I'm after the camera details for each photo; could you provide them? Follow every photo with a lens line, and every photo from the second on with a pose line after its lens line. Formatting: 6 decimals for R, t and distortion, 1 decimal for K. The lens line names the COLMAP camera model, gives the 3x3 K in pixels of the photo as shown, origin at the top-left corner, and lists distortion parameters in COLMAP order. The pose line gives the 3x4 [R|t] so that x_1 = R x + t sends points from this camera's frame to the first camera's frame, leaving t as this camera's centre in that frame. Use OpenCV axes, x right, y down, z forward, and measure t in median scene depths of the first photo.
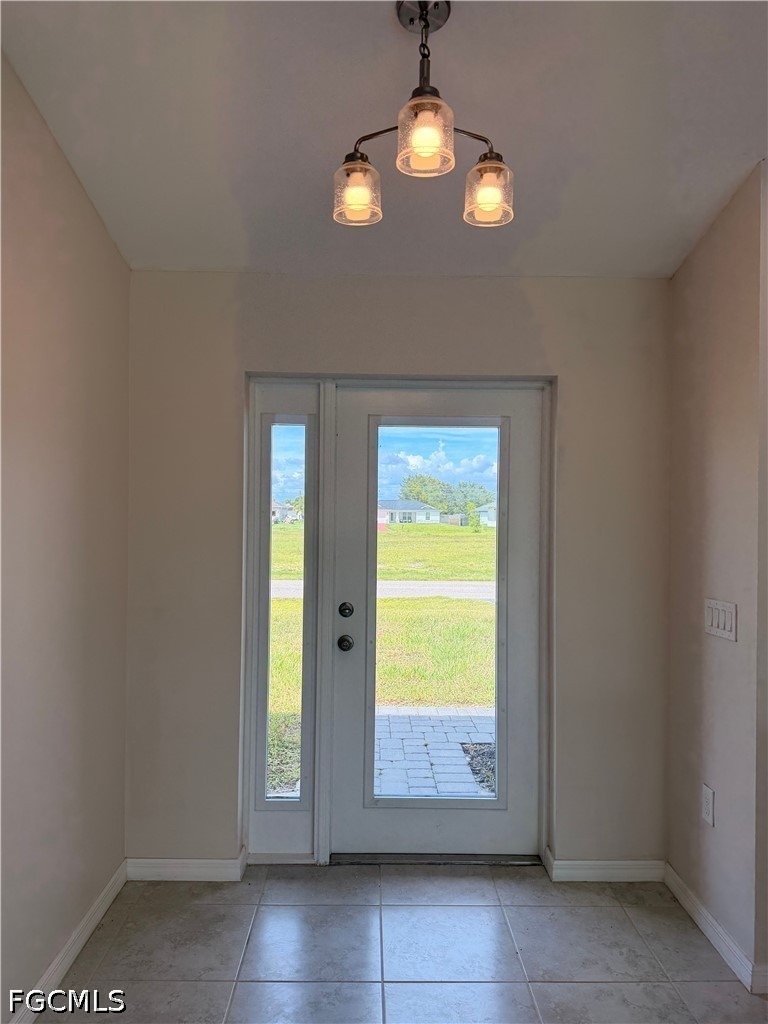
lens RADIAL K [[740.5, 0, 380.7], [0, 740.5, 515.2], [0, 0, 1]] dist [0.035269, -0.053216]
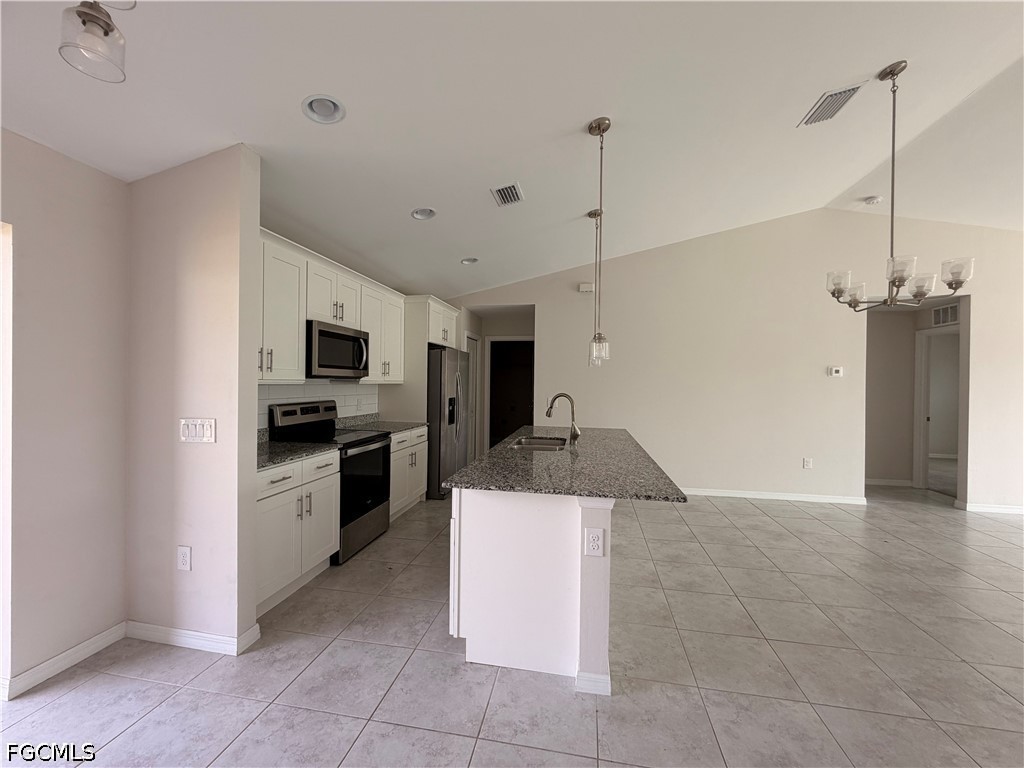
lens RADIAL K [[410.5, 0, 511.0], [0, 410.5, 382.1], [0, 0, 1]] dist [0.001534, -0.000265]
pose [[0.203170, -0.007157, 0.979117, -0.193249], [-0.009129, 0.999916, 0.009203, 0.023751], [-0.979101, -0.010808, 0.203088, 0.179639]]
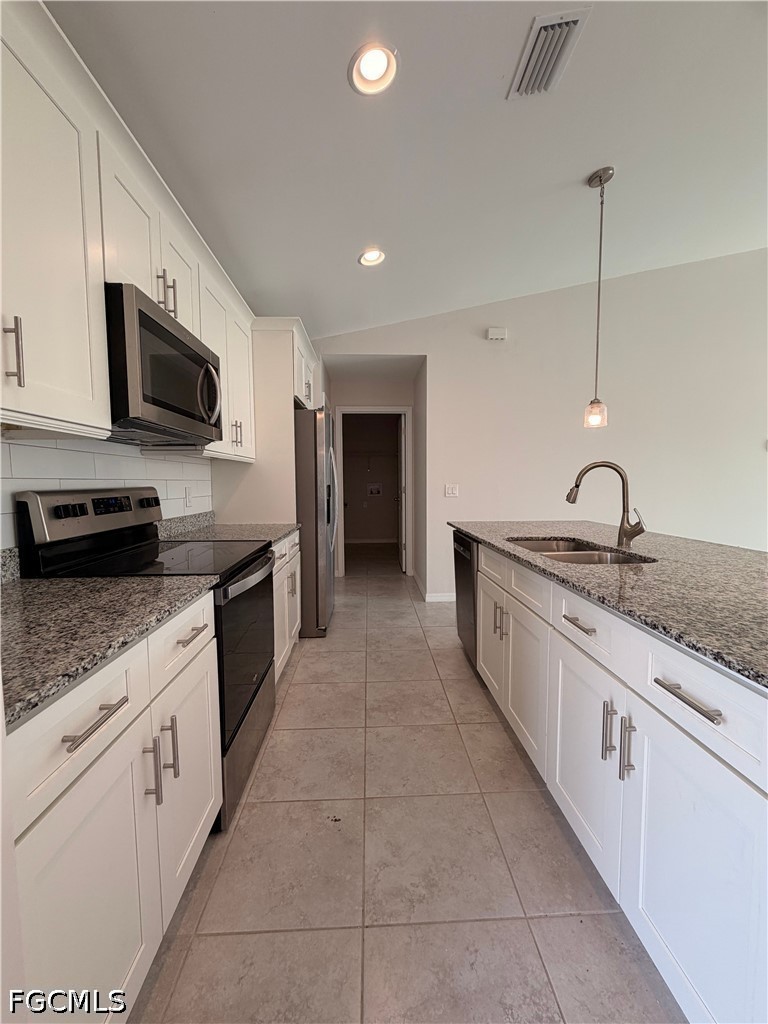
lens RADIAL K [[410.5, 0, 386.3], [0, 410.5, 509.0], [0, 0, 1]] dist [0.001534, -0.000265]
pose [[-0.027541, -0.077108, 0.996642, 0.266127], [0.007042, 0.996981, 0.077328, 0.084418], [-0.999596, 0.009148, -0.026915, 0.618516]]
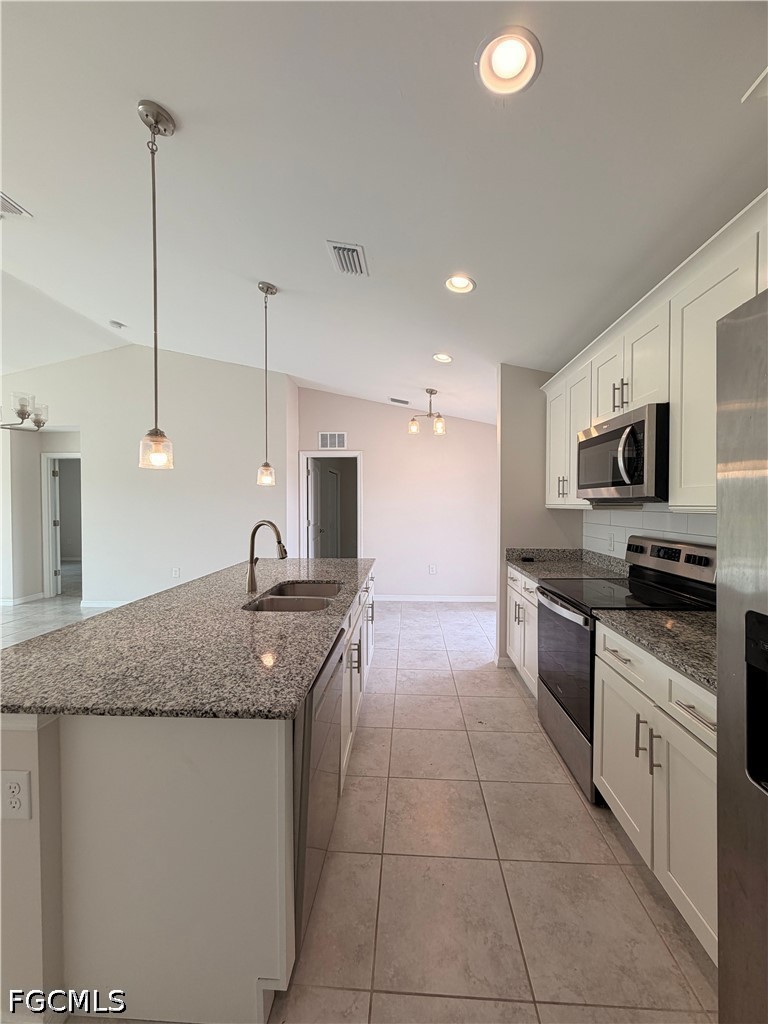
lens RADIAL K [[410.5, 0, 381.9], [0, 410.5, 507.2], [0, 0, 1]] dist [0.001534, -0.000265]
pose [[-0.084565, -0.000762, -0.996418, 1.612448], [0.001150, 0.999999, -0.000863, 0.038457], [0.996417, -0.001218, -0.084564, 0.535099]]
